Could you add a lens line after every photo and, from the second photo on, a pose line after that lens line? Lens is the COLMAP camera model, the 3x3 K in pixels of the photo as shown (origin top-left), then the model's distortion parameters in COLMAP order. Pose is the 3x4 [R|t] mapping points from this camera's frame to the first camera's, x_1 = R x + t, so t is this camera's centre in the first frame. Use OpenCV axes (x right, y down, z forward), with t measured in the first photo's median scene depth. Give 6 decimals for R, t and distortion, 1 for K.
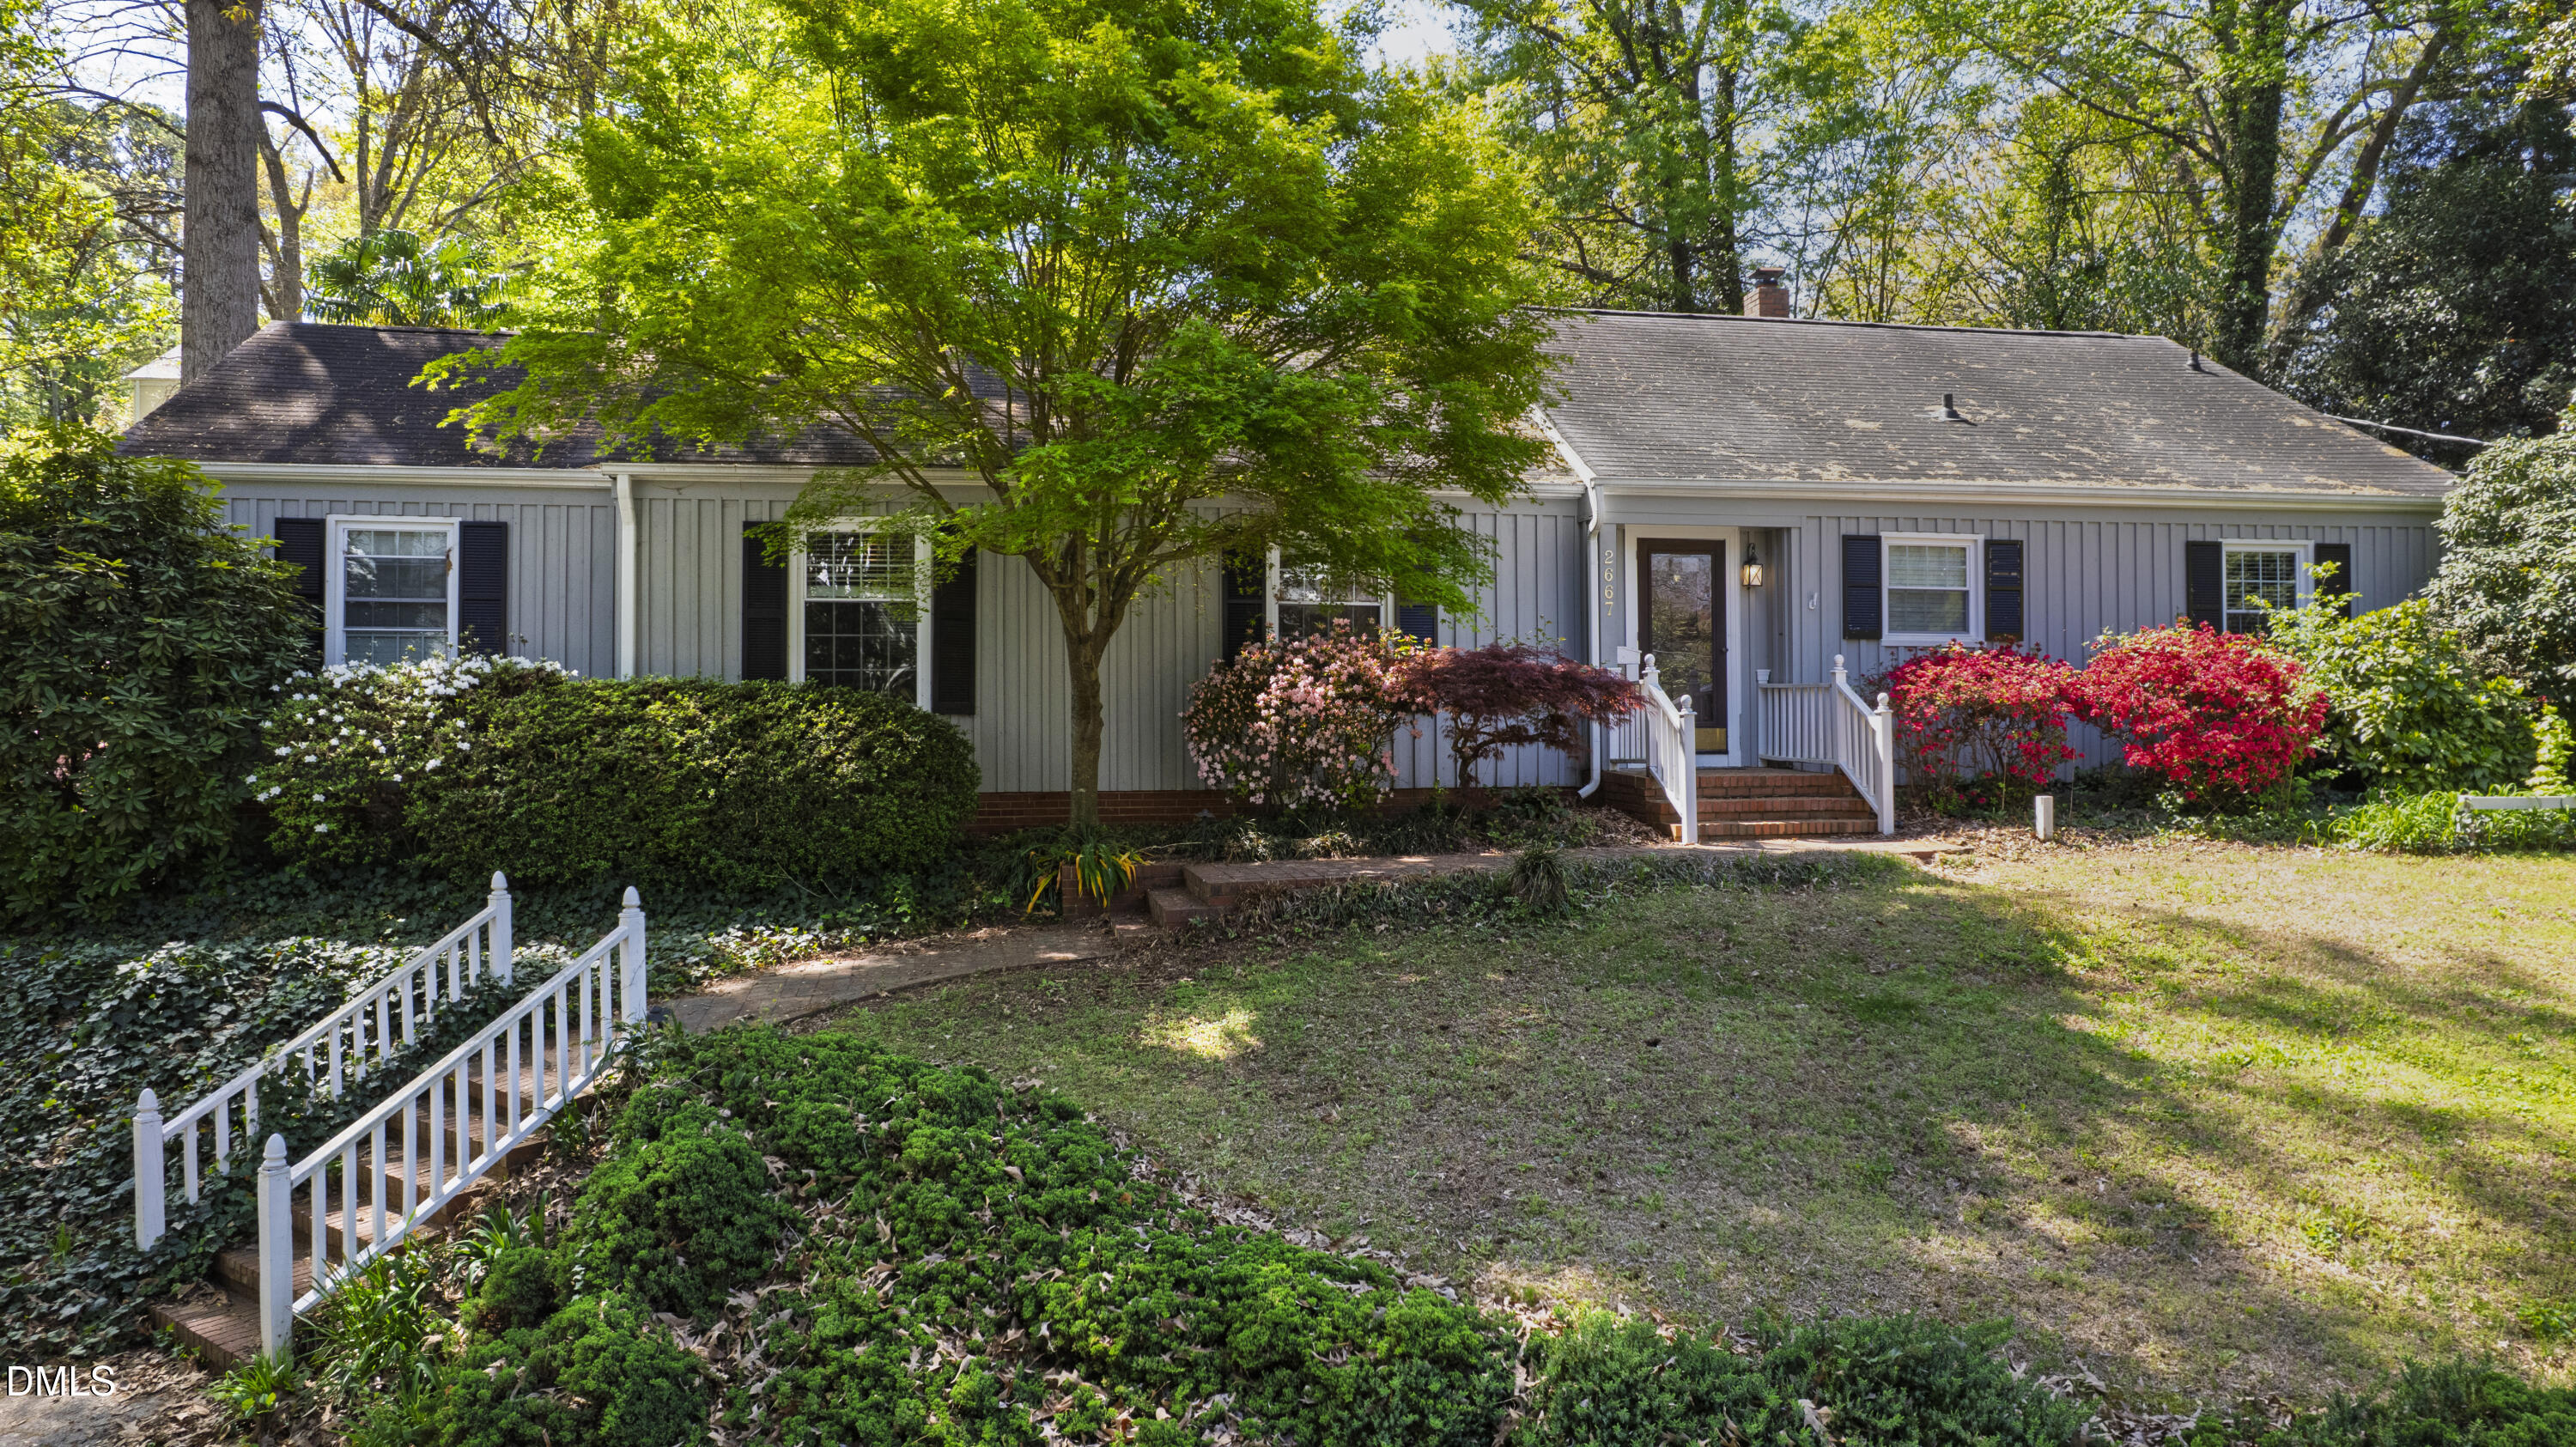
lens RADIAL K [[1656.3, 0, 1286.9], [0, 1656.3, 720.1], [0, 0, 1]] dist [-0.069067, 0.056685]
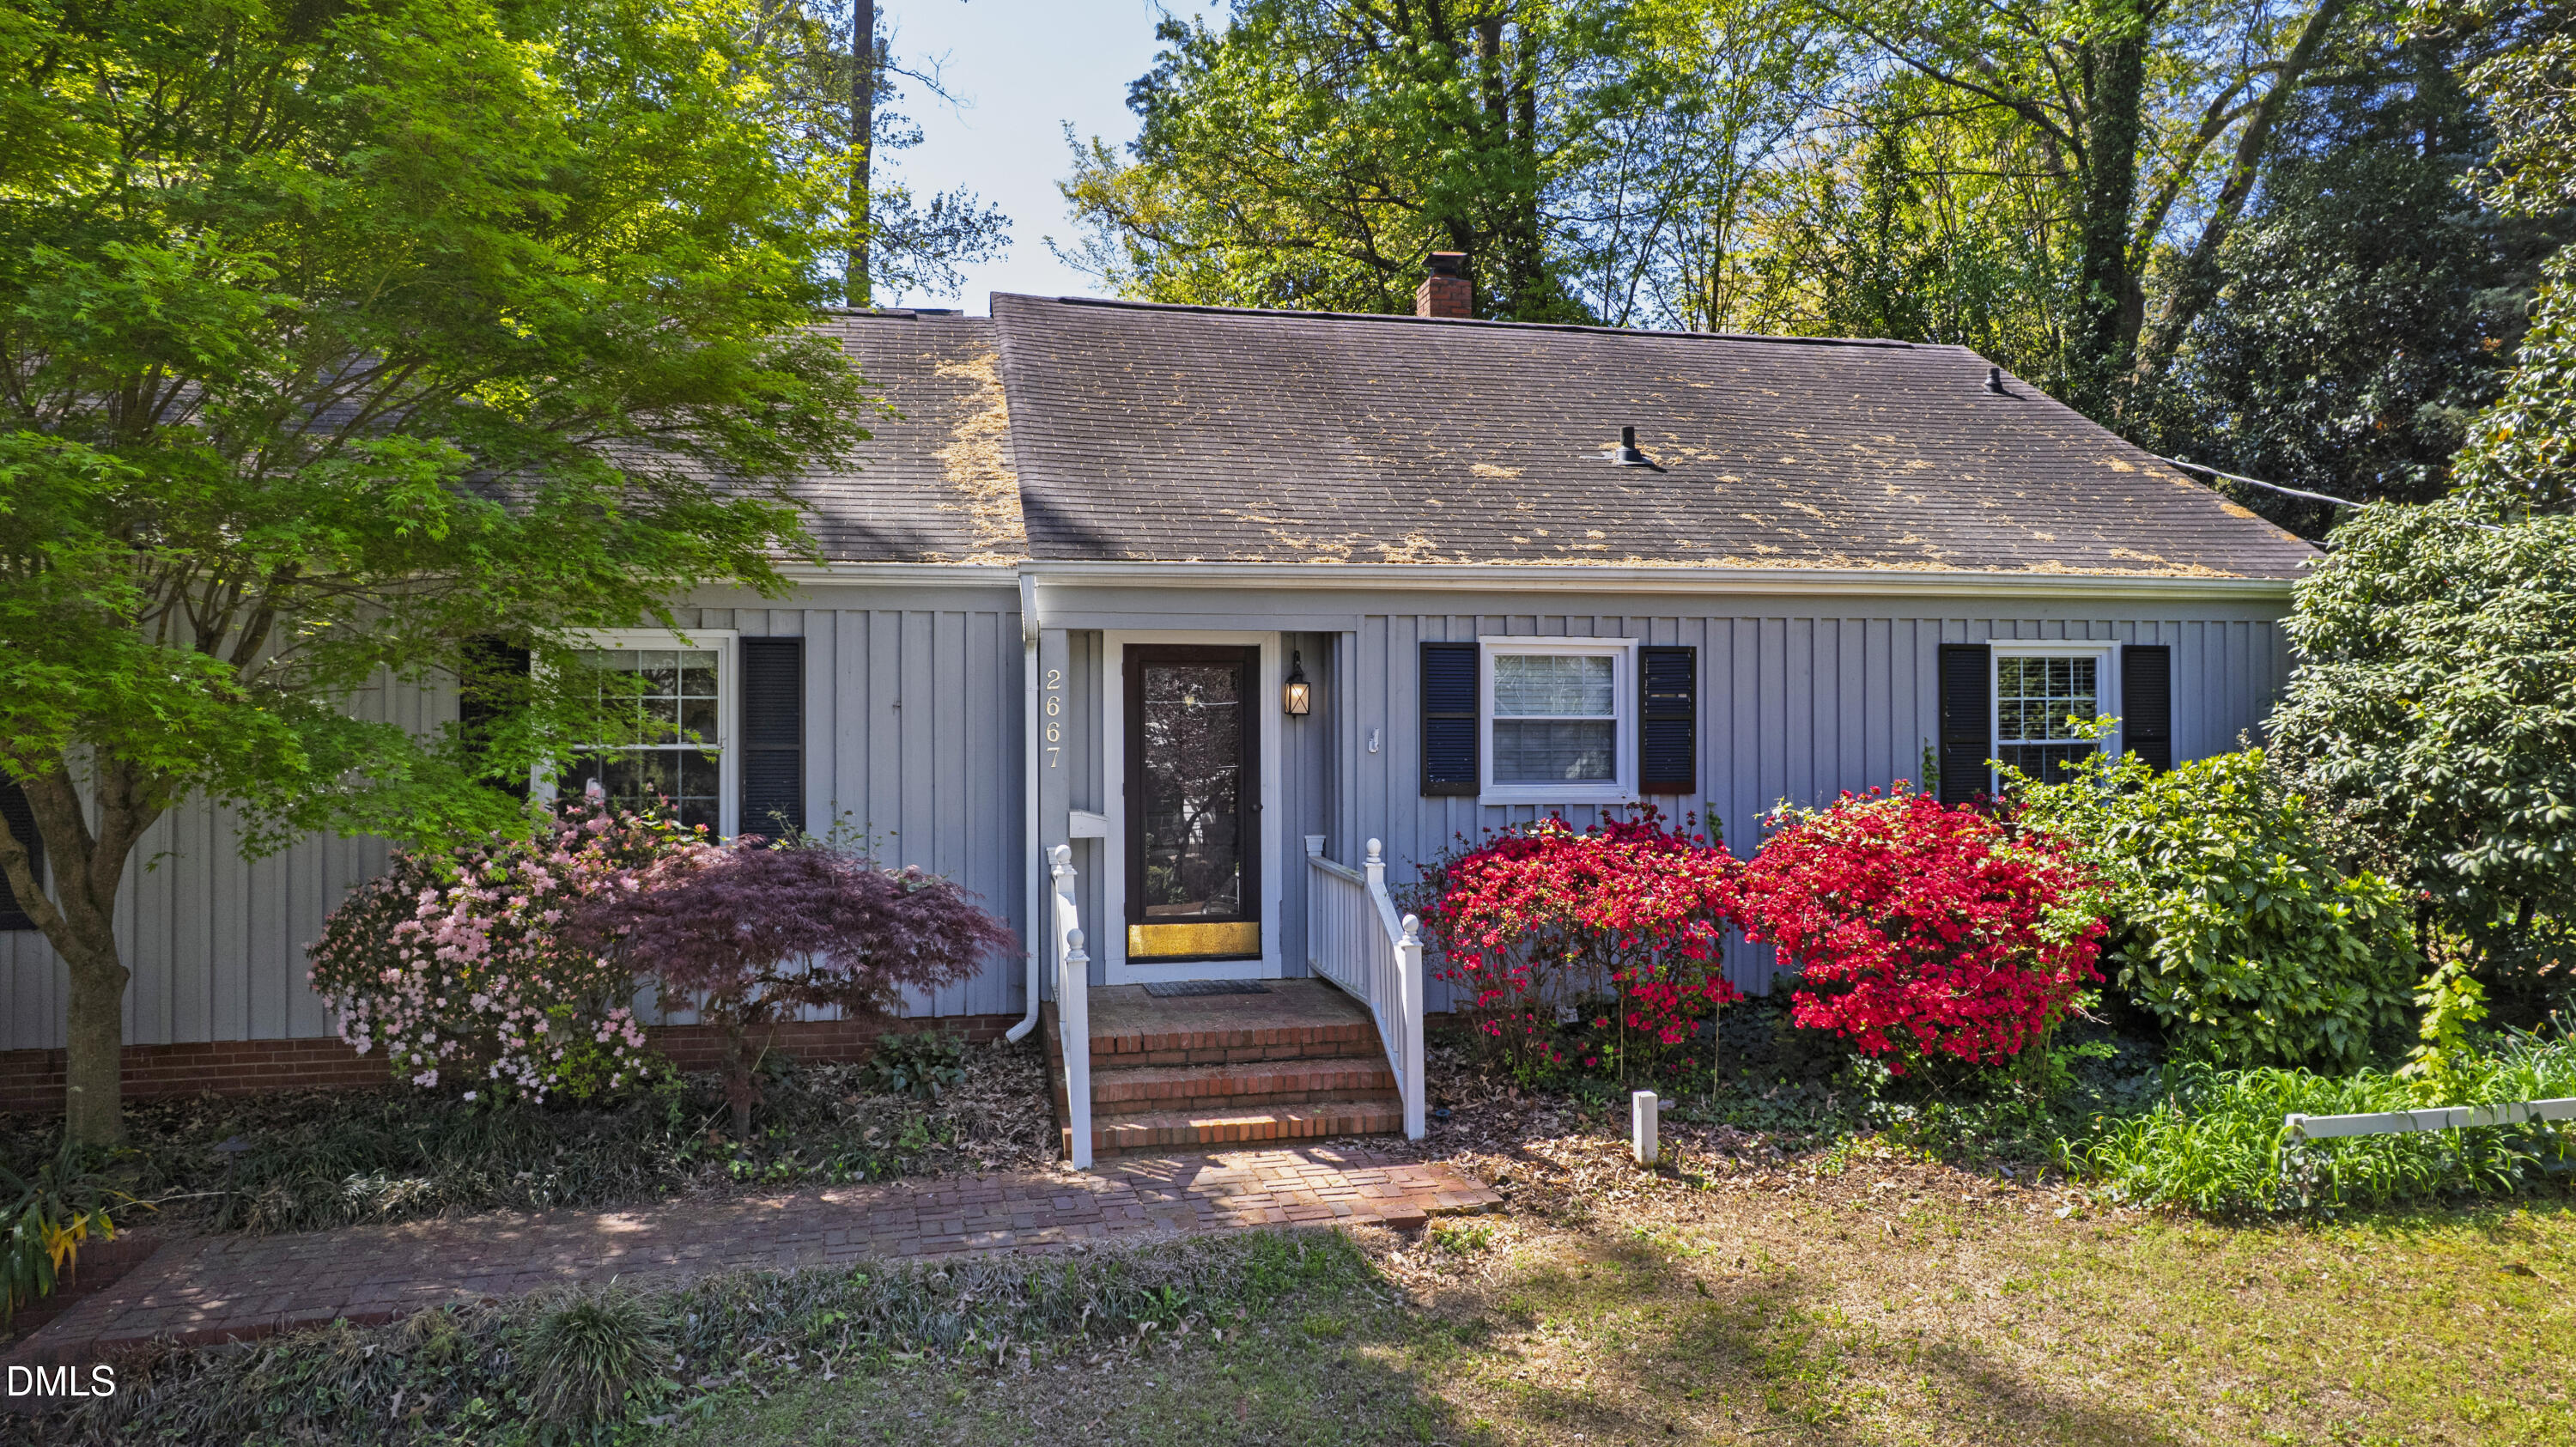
lens RADIAL K [[1656.3, 0, 1290.8], [0, 1656.3, 720.4], [0, 0, 1]] dist [-0.069067, 0.056685]
pose [[0.999120, 0.001387, 0.041910, 0.255961], [-0.001567, 0.999990, 0.004246, -0.083221], [-0.041904, -0.004308, 0.999112, 0.323024]]
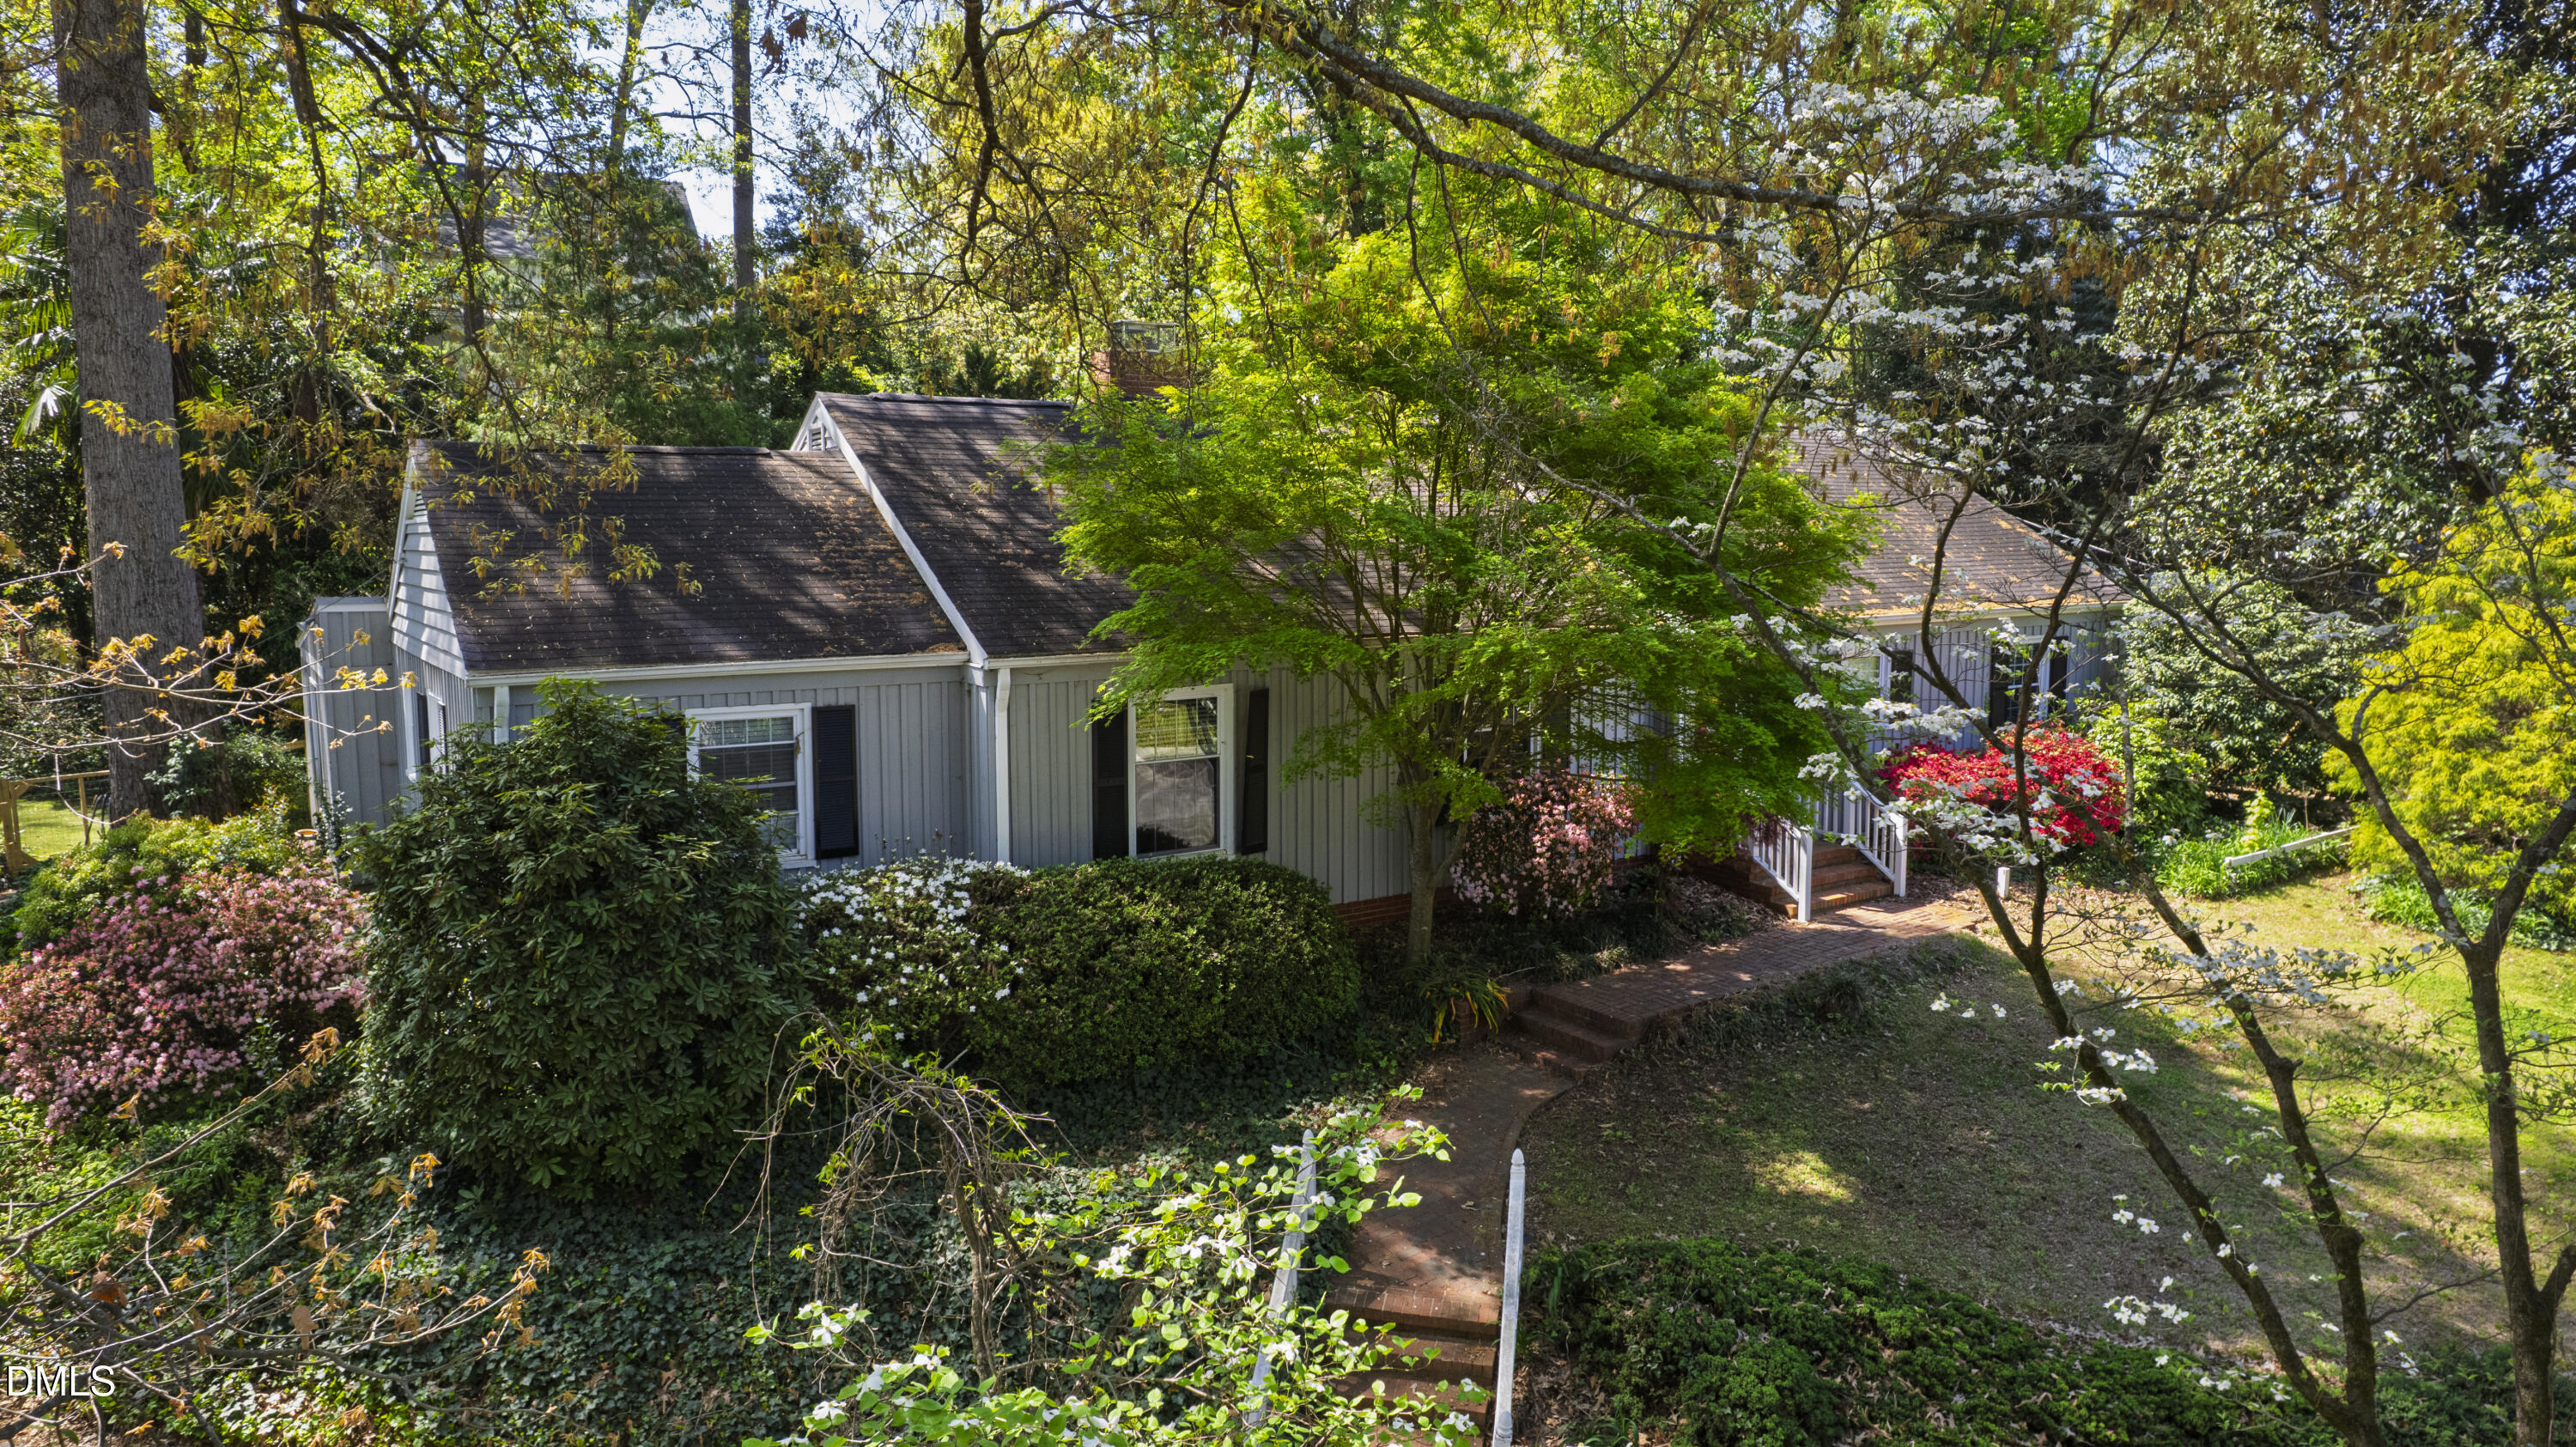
lens RADIAL K [[1656.3, 0, 1284.3], [0, 1656.3, 717.0], [0, 0, 1]] dist [-0.069067, 0.056685]
pose [[0.916658, -0.044711, 0.397165, -0.596617], [-0.005635, 0.992178, 0.124700, -0.226858], [-0.399634, -0.116545, 0.909236, -0.052307]]
